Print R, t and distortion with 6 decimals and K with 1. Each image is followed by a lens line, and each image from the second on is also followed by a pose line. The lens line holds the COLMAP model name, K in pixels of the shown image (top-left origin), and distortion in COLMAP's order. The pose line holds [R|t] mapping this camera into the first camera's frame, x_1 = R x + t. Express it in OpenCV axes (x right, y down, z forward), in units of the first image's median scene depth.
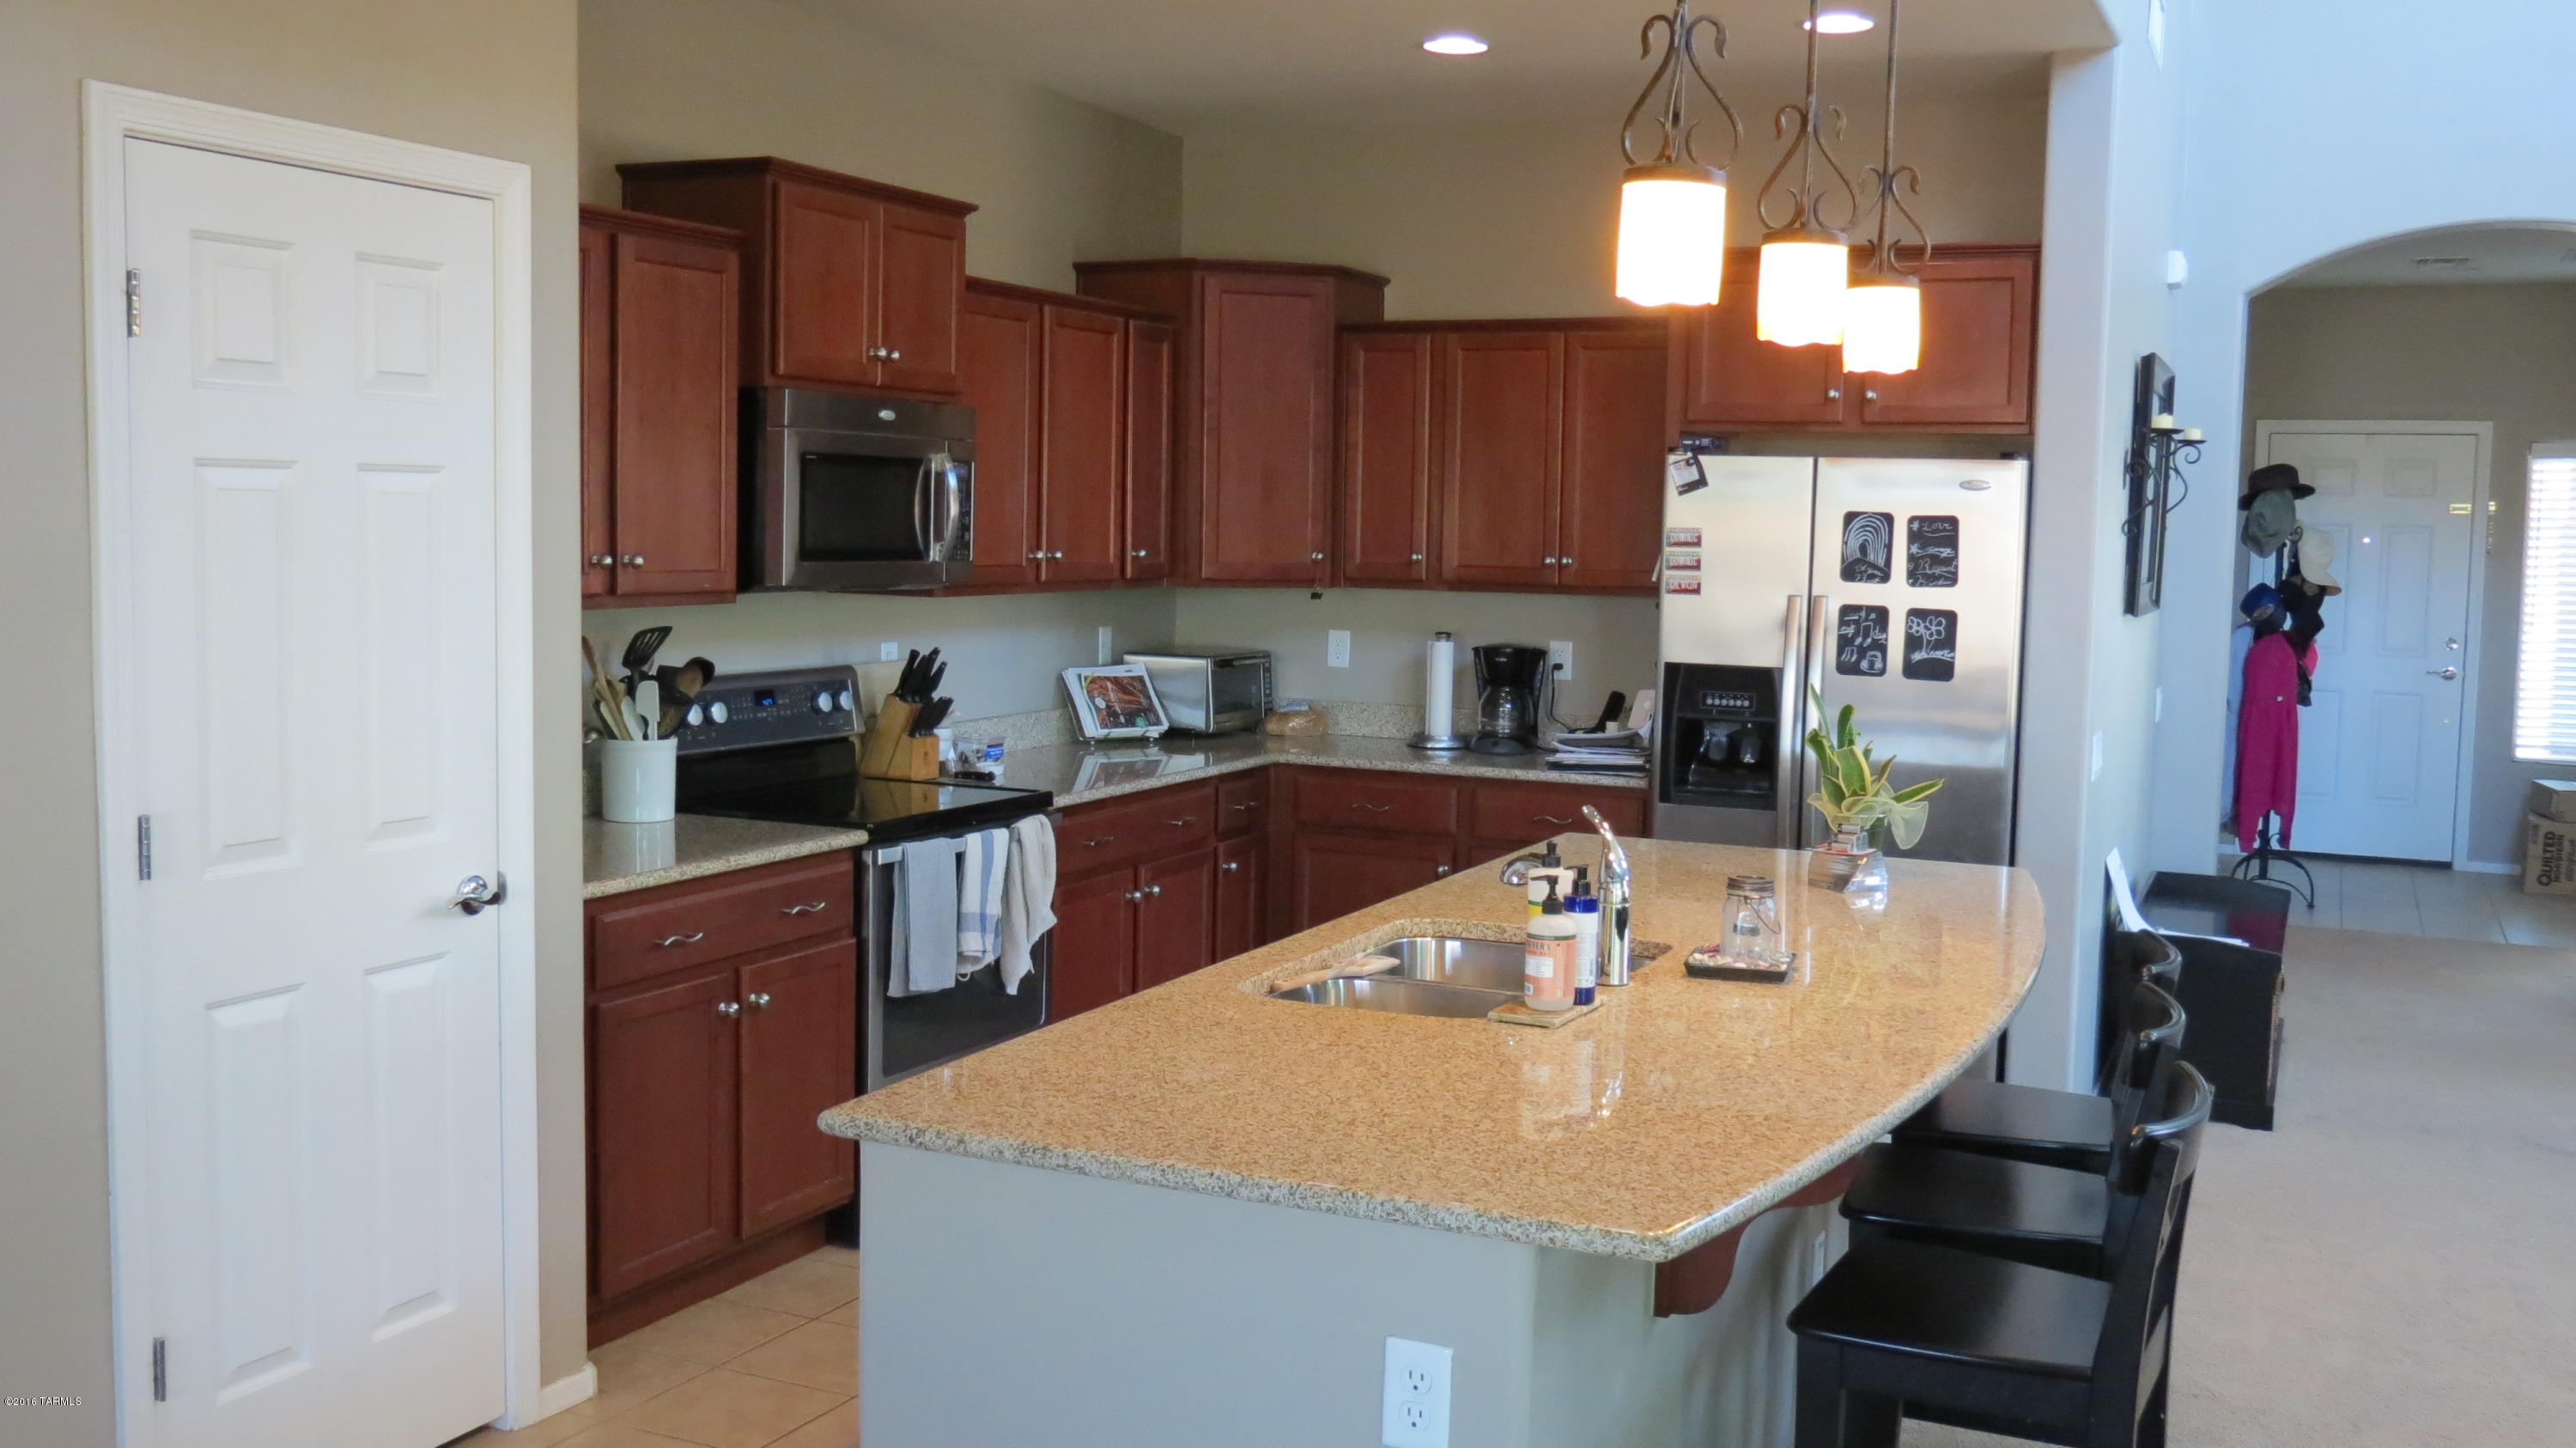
lens RADIAL K [[2422.1, 0, 1326.8], [0, 2422.1, 719.7], [0, 0, 1]] dist [-0.025325, 0.000906]
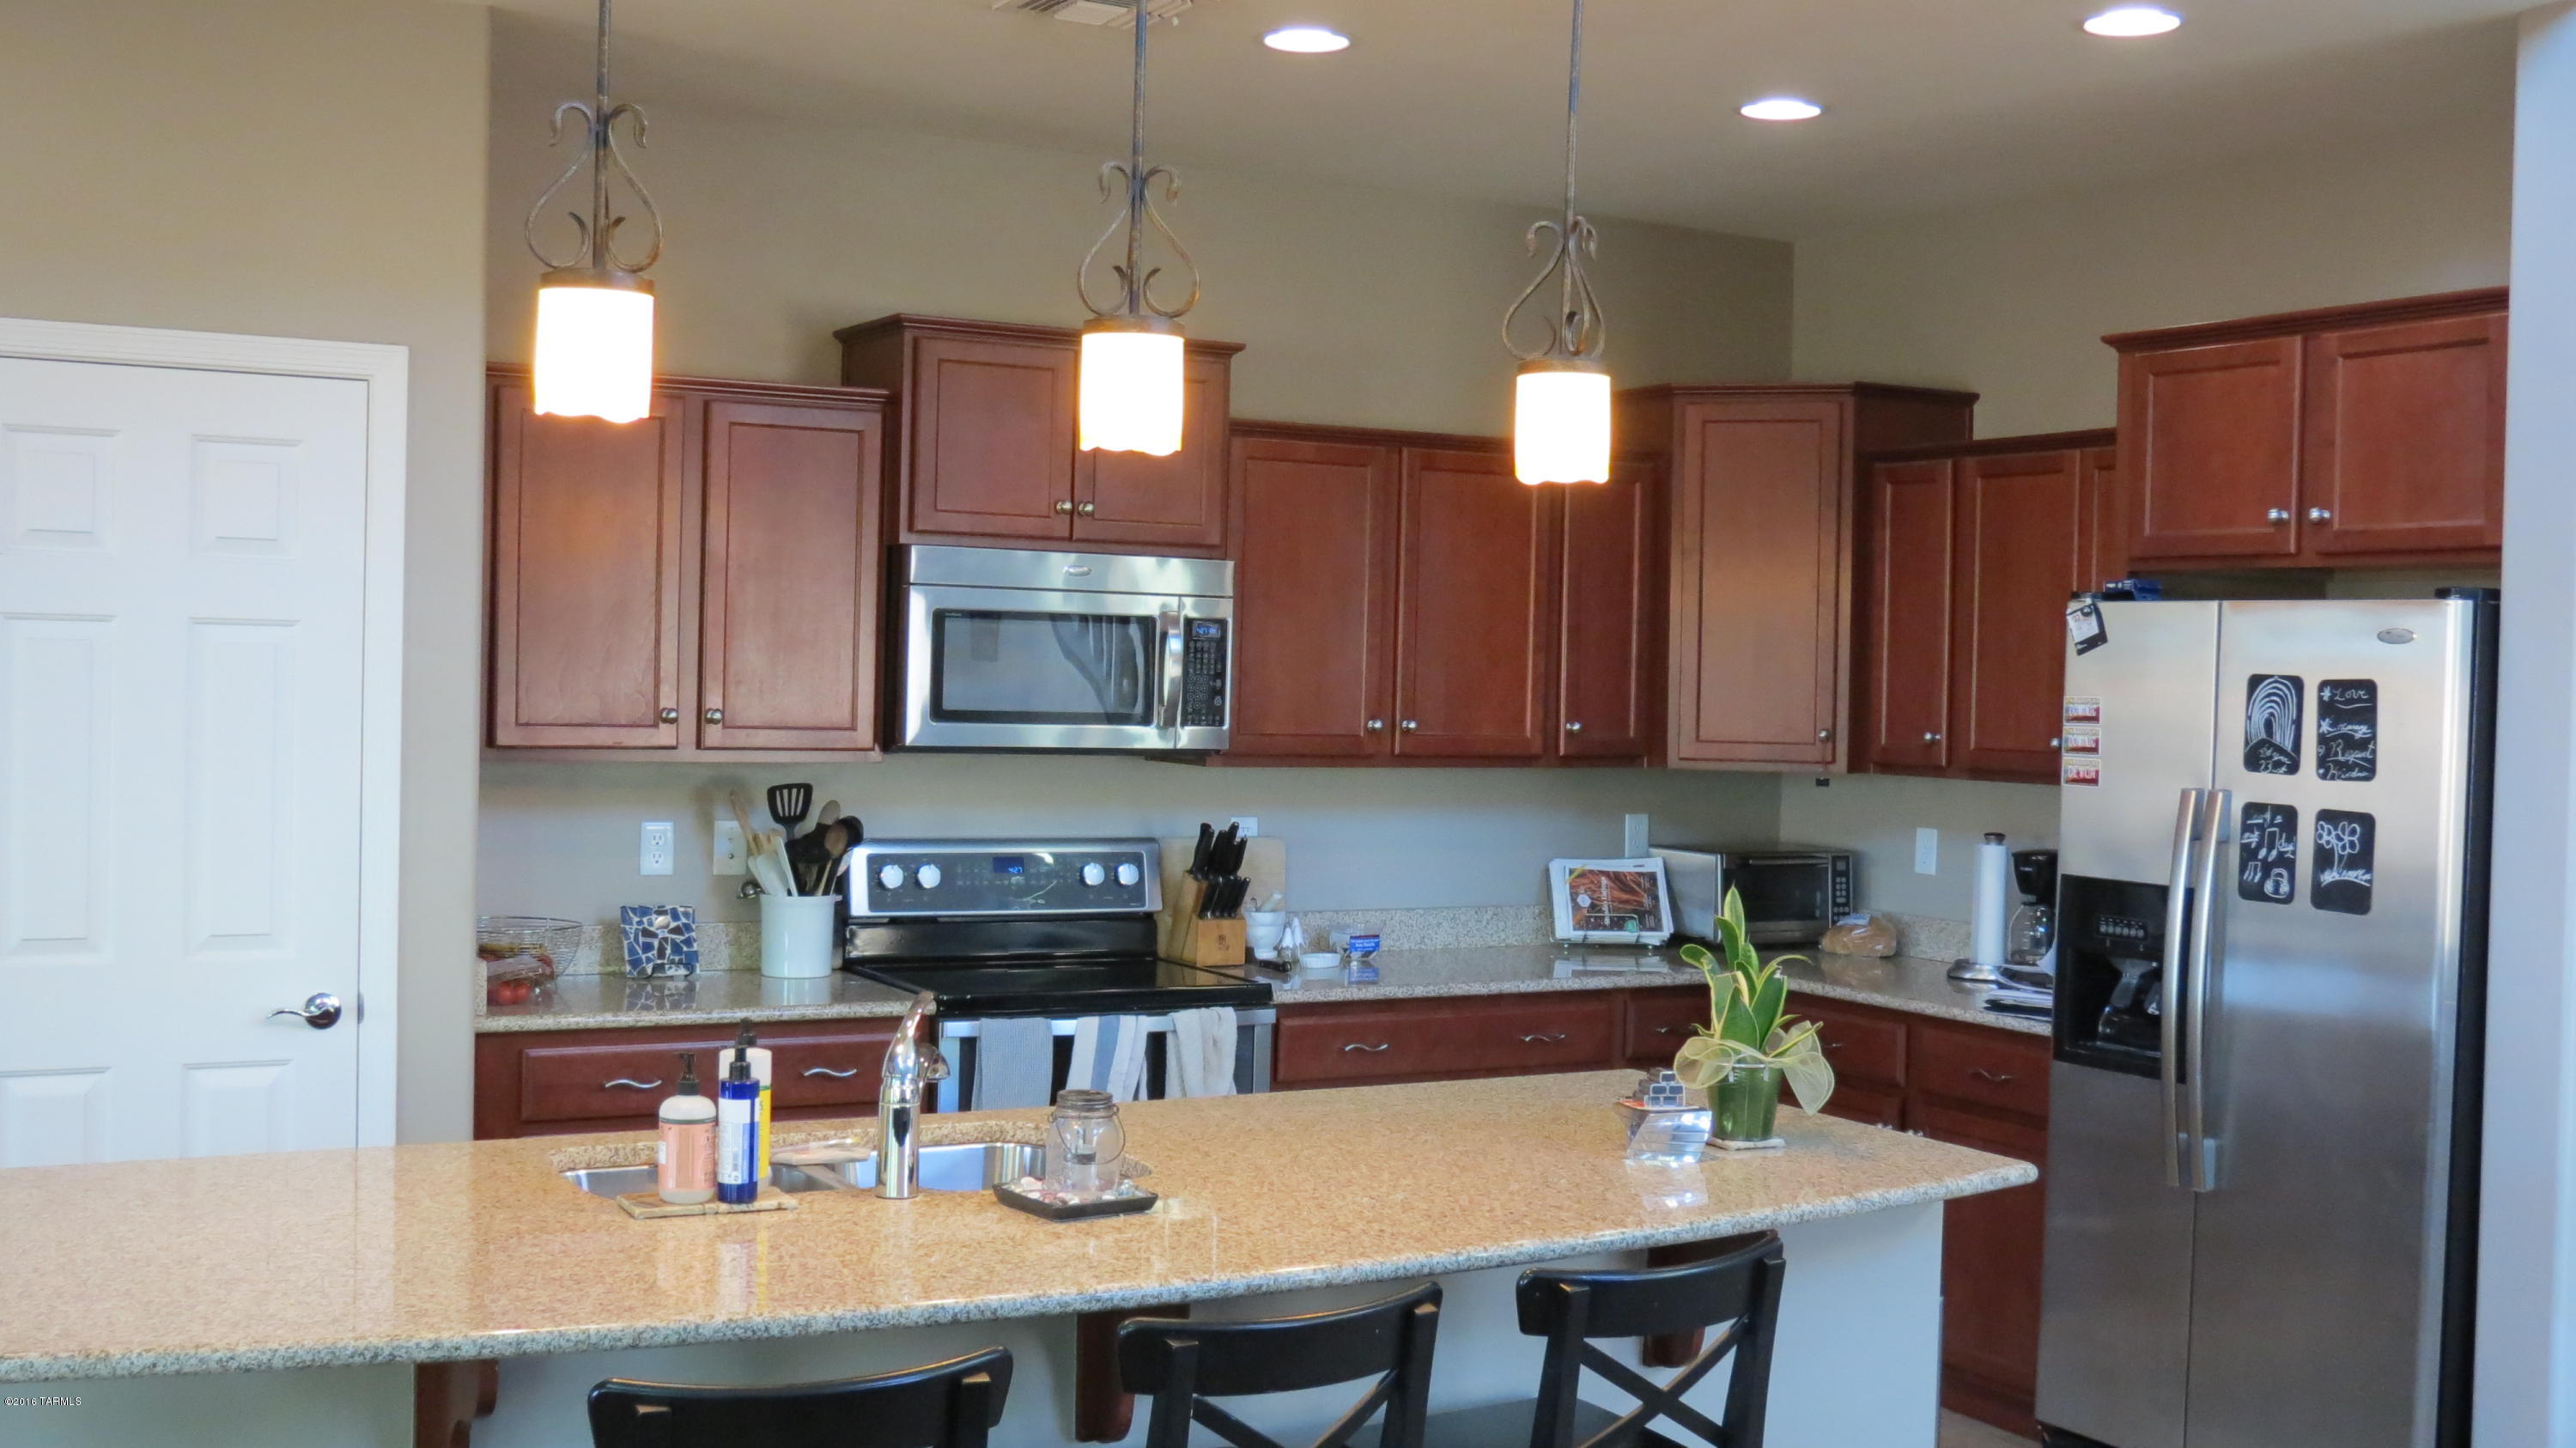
lens RADIAL K [[2778.9, 0, 1288.0], [0, 2778.9, 724.0], [0, 0, 1]] dist [-0.036799, 0.001039]
pose [[0.797550, 0.009887, -0.603172, 0.485766], [-0.058347, 0.996442, -0.060817, -0.003866], [0.600425, 0.083698, 0.795289, 0.166795]]
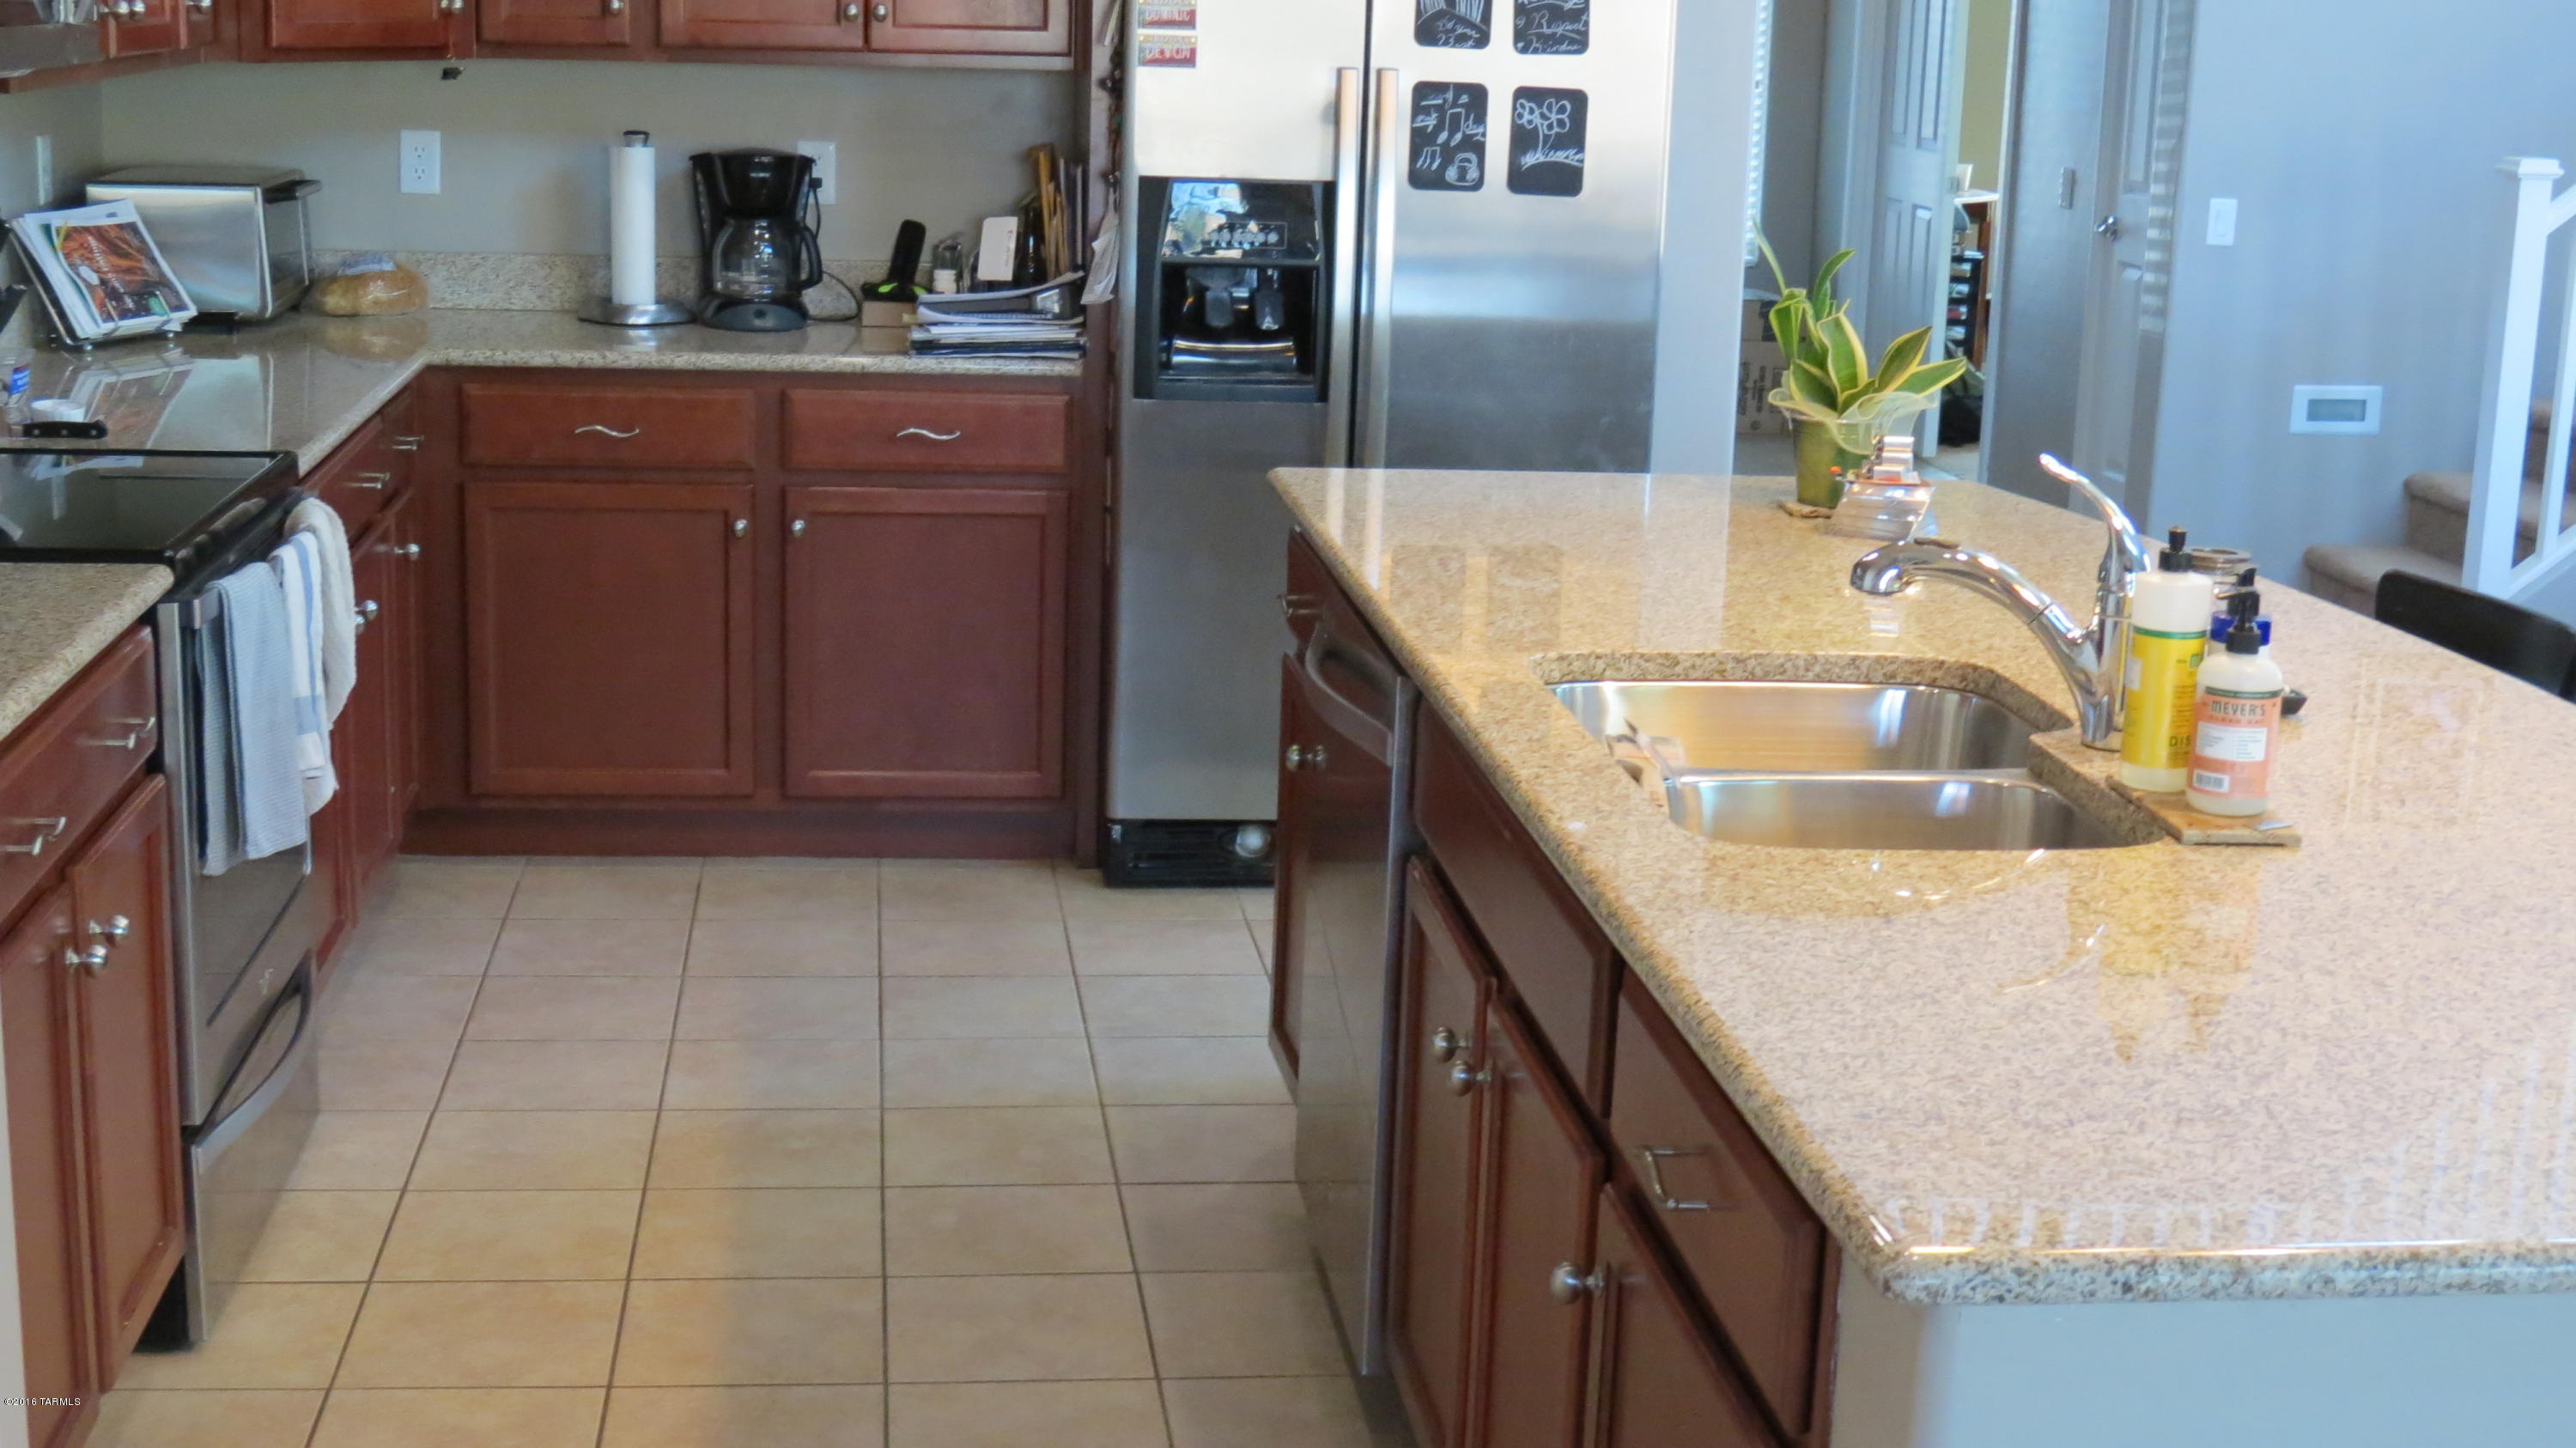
lens RADIAL K [[3298.0, 0, 1288.0], [0, 3298.0, 724.0], [0, 0, 1]] dist [-0.088297, -0.001713]
pose [[0.860556, -0.106728, 0.498049, -0.278489], [0.028854, 0.986446, 0.161532, -0.020893], [-0.508538, -0.124637, 0.851971, 0.241155]]
